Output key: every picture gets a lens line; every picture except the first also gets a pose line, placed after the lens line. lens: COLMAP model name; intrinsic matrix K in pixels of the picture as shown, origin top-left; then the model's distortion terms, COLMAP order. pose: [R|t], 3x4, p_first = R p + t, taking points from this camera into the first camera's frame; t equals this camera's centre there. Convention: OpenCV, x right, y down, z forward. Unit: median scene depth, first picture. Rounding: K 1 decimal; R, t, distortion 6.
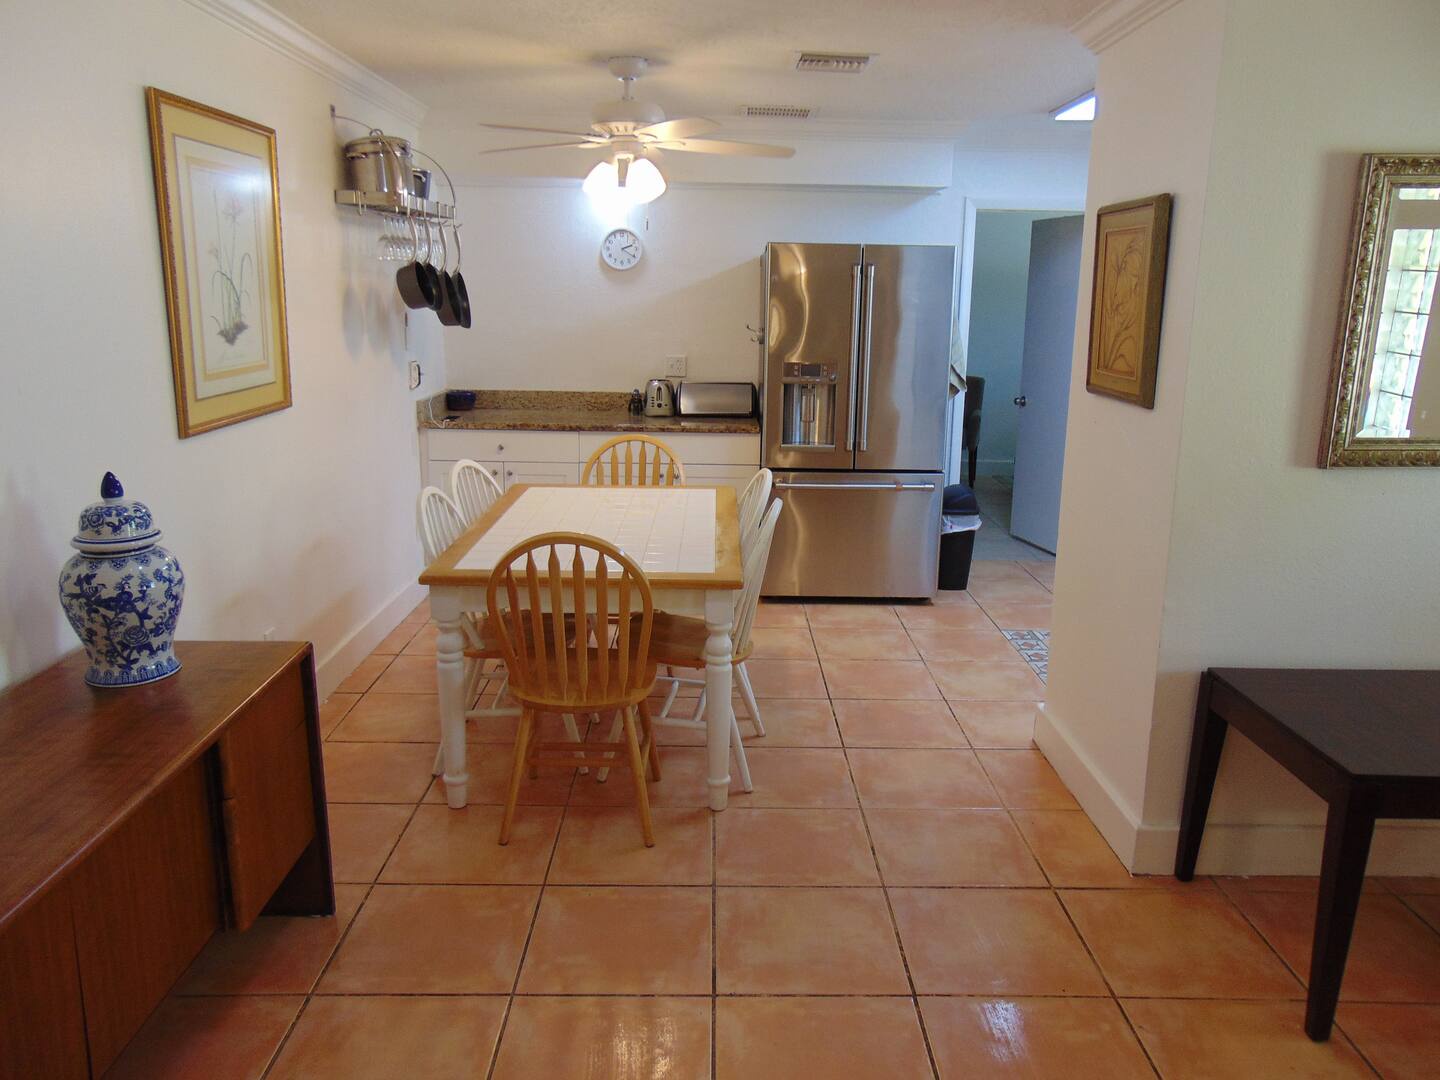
lens RADIAL K [[1008.9, 0, 714.0], [0, 1008.9, 517.3], [0, 0, 1]] dist [0.002319, 0.001955]
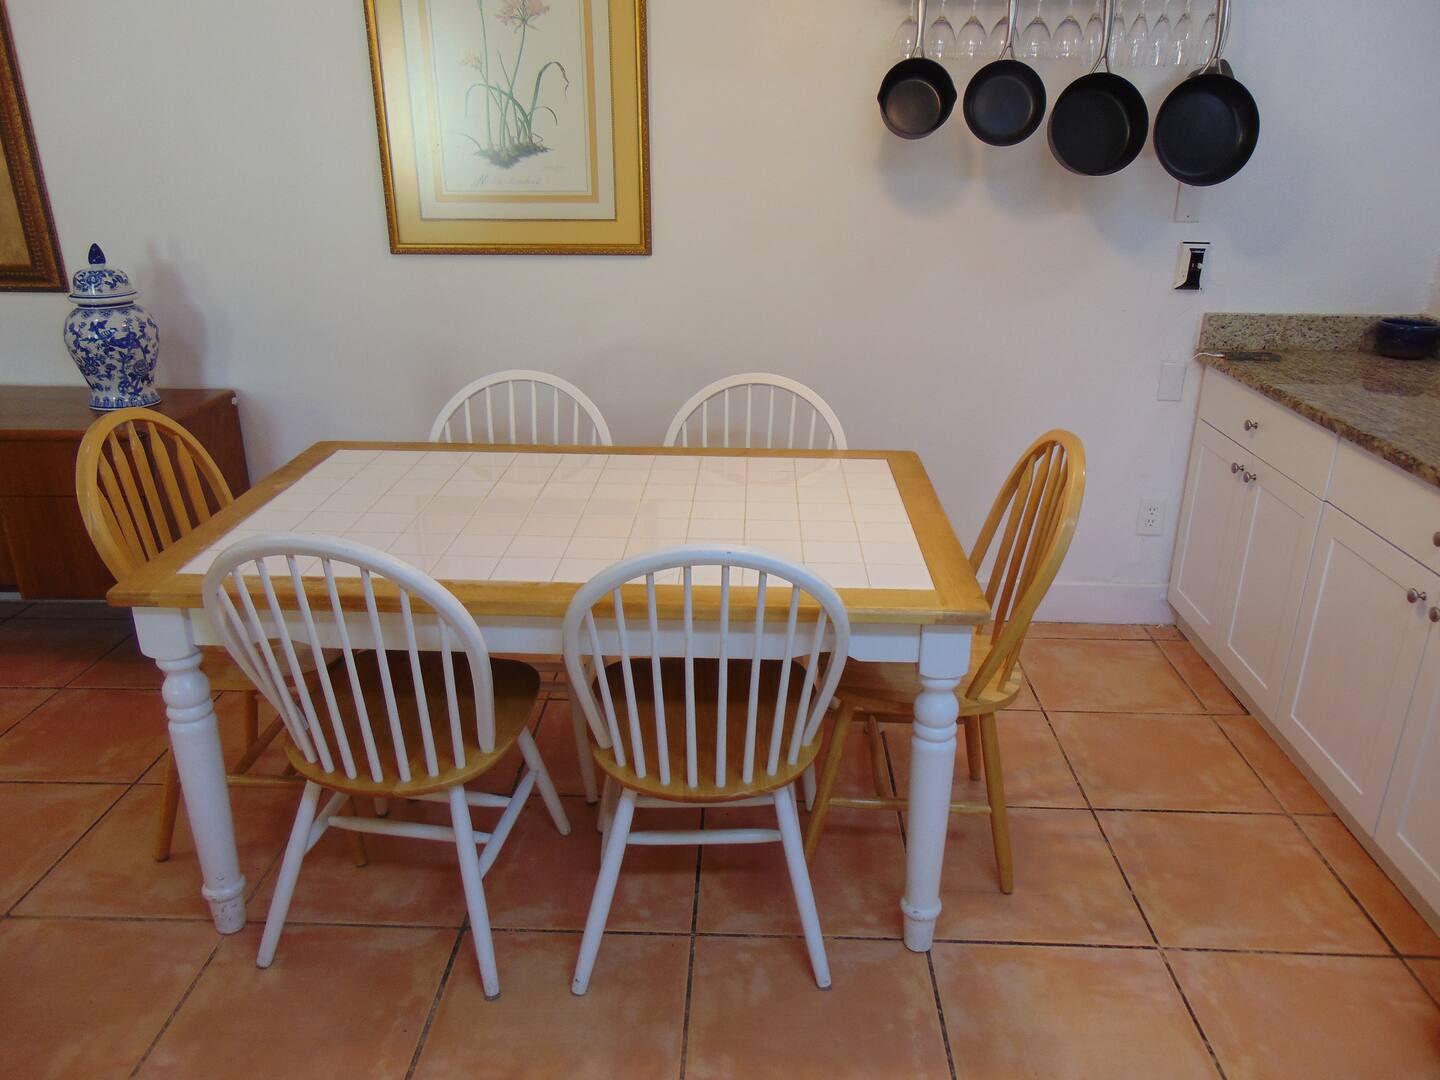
lens RADIAL K [[1058.2, 0, 722.6], [0, 1058.2, 533.1], [0, 0, 1]] dist [-0.002619, 0.006659]
pose [[-0.042459, 0.337194, -0.940477, 0.316763], [-0.226675, 0.913528, 0.337765, -0.134161], [0.973045, 0.227524, 0.037646, 0.689766]]
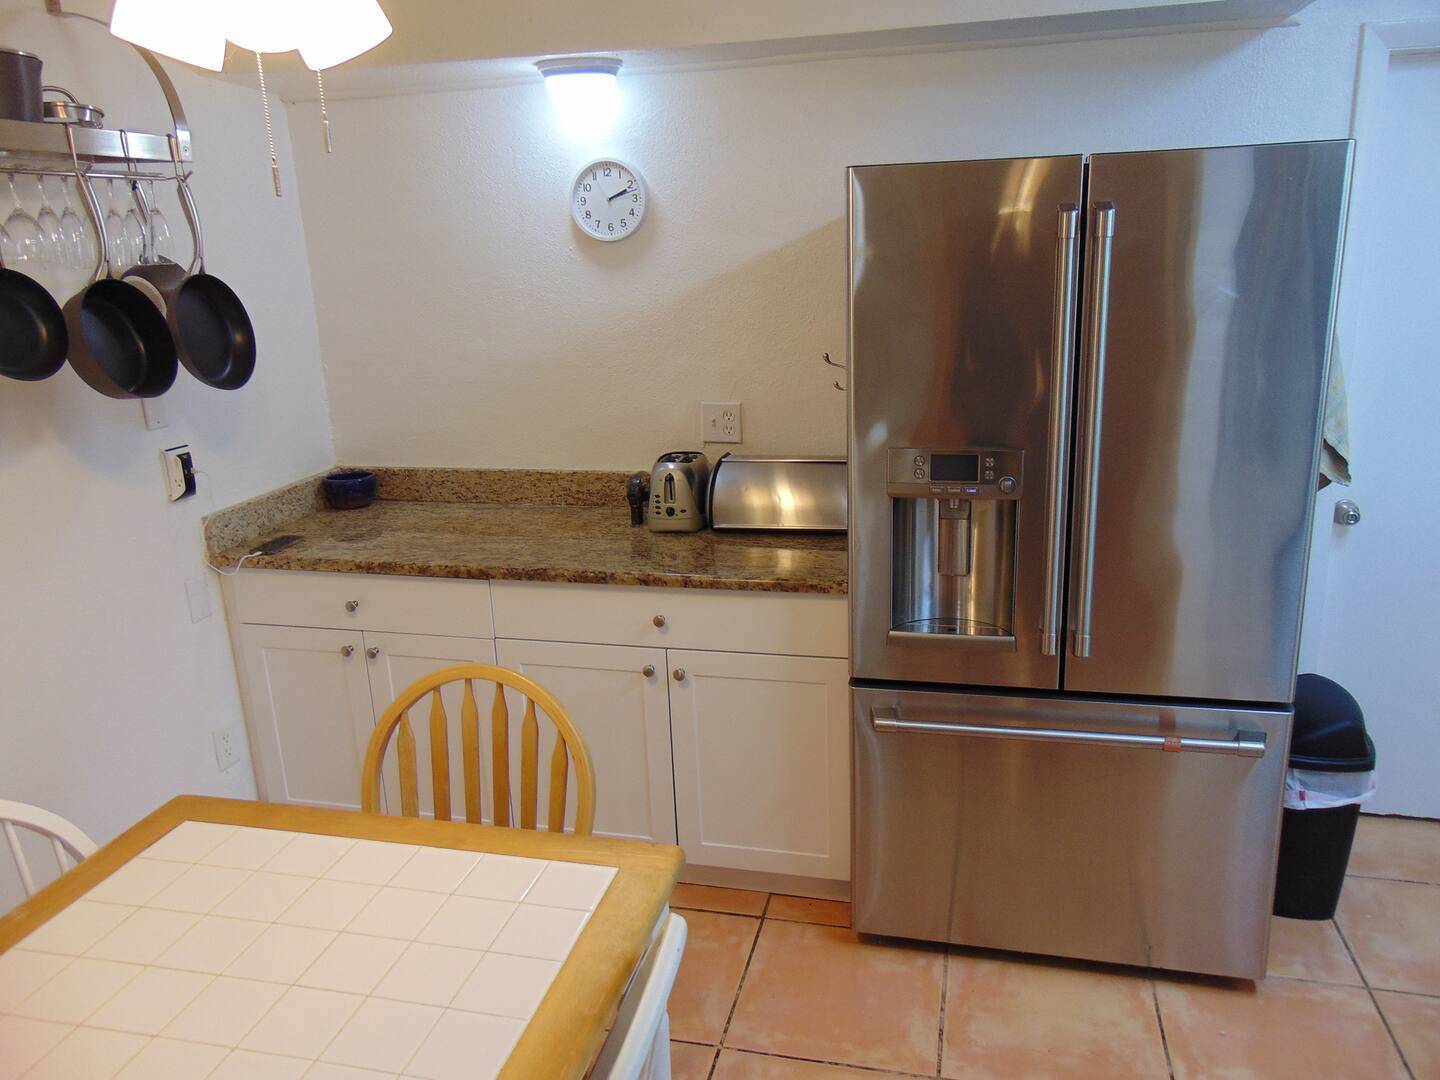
lens RADIAL K [[1058.2, 0, 722.6], [0, 1058.2, 533.1], [0, 0, 1]] dist [-0.002619, 0.006659]
pose [[0.969321, 0.014268, -0.245383, 0.101384], [-0.001074, 0.998550, 0.053819, -0.129172], [0.245795, -0.051904, 0.967931, 0.497230]]
